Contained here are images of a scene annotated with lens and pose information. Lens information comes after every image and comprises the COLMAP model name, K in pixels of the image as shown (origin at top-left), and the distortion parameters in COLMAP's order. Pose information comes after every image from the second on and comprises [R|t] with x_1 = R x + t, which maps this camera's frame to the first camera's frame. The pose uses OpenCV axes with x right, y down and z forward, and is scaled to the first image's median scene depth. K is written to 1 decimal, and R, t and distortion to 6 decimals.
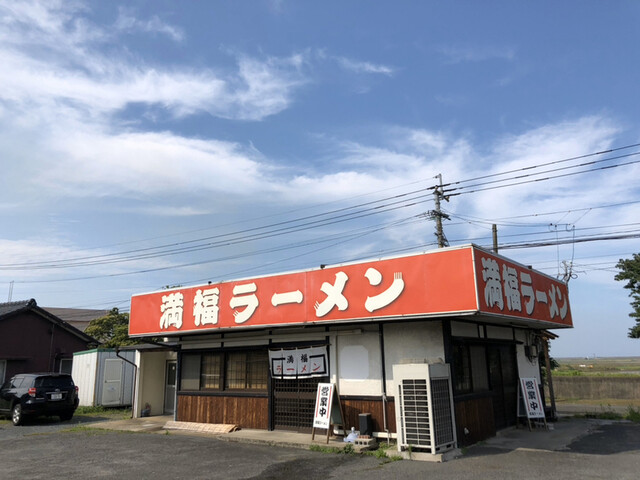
lens RADIAL K [[524.0, 0, 320.0], [0, 524.0, 240.0], [0, 0, 1]] dist [0.160672, -0.532910]
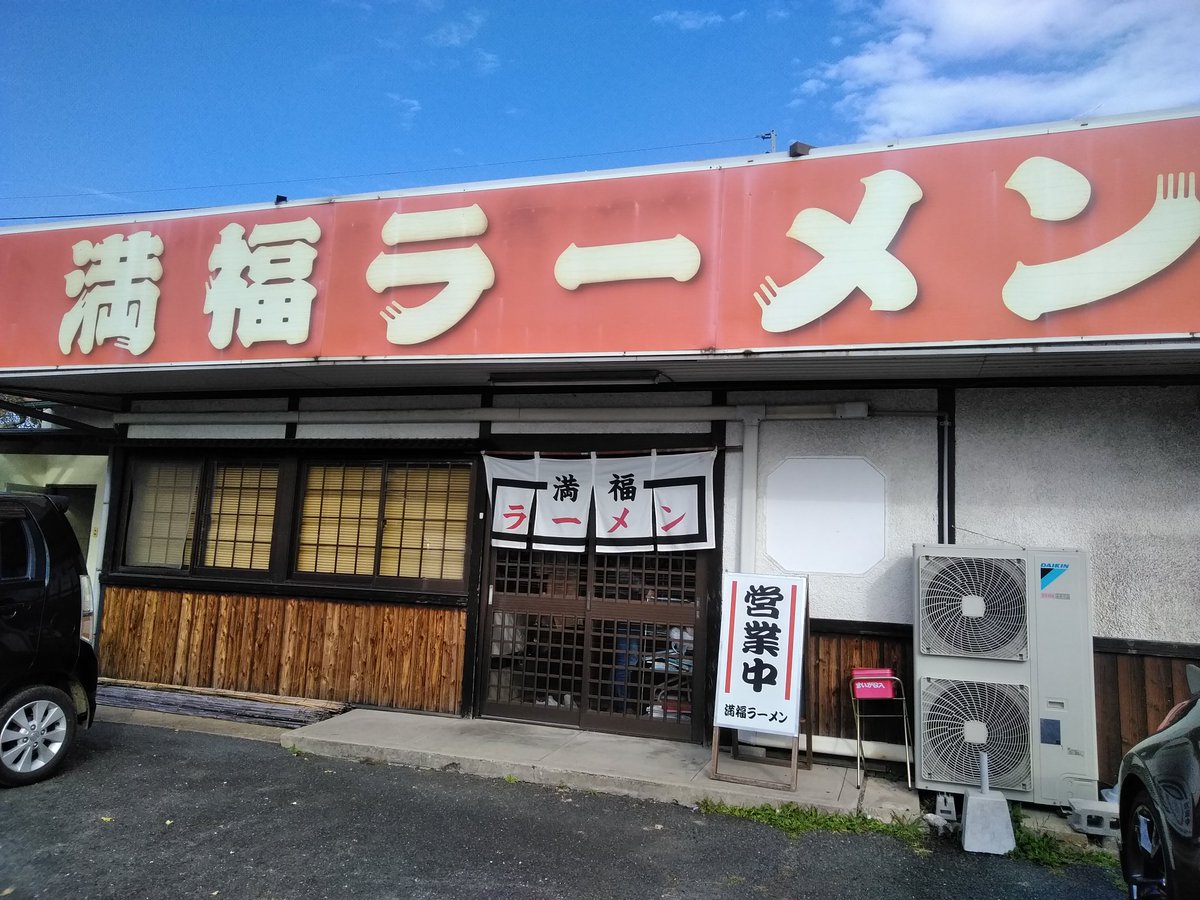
lens RADIAL K [[872.4, 0, 600.0], [0, 872.4, 450.0], [0, 0, 1]] dist [0.011952, -0.002516]
pose [[0.945994, 0.096598, 0.309457, -0.200898], [-0.131909, 0.986675, 0.095246, 0.161454], [-0.296133, -0.130922, 0.946131, 0.555875]]
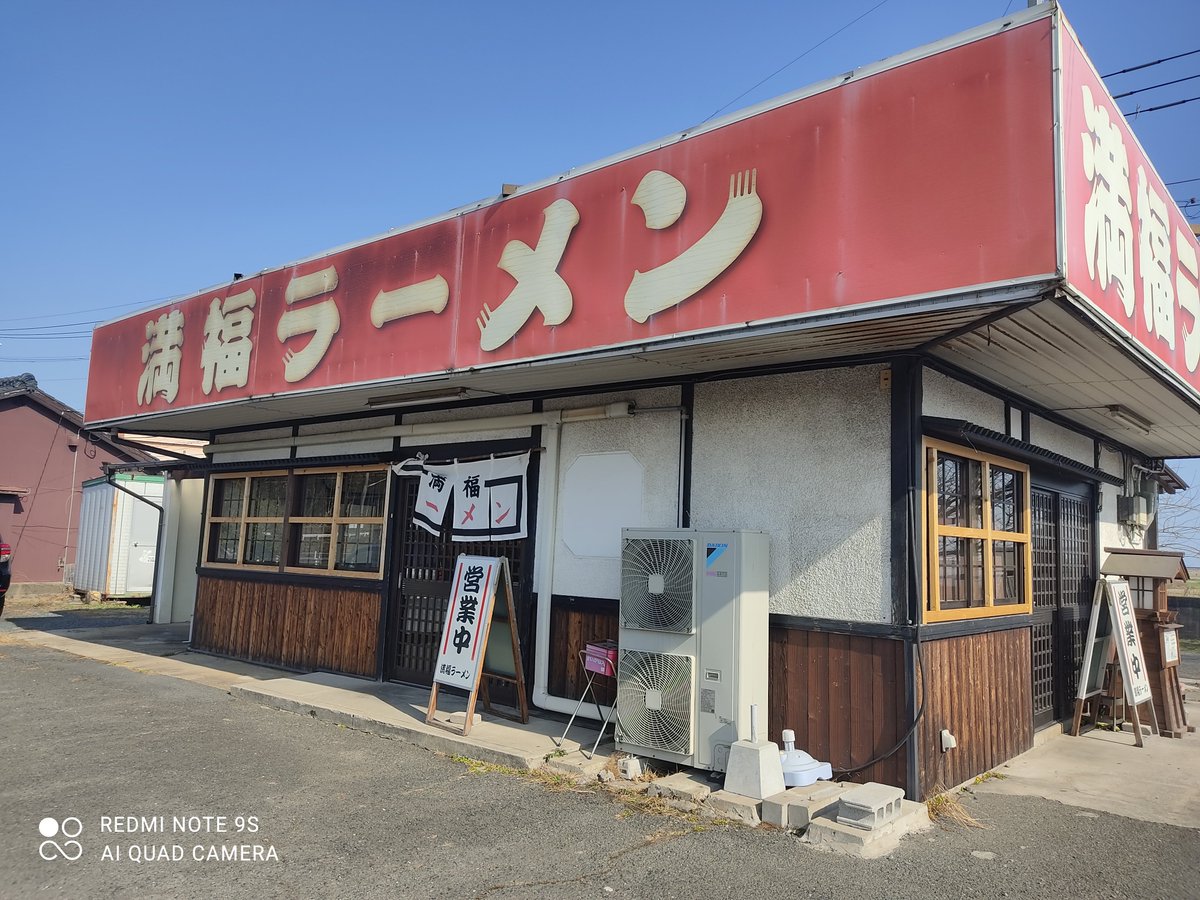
lens RADIAL K [[891.0, 0, 600.0], [0, 891.0, 450.0], [0, 0, 1]] dist [0.070818, -0.001343]
pose [[0.996779, 0.045586, -0.065986, 0.094139], [-0.037281, 0.991827, 0.122025, 0.127064], [0.071009, -0.119172, 0.990331, 0.436043]]
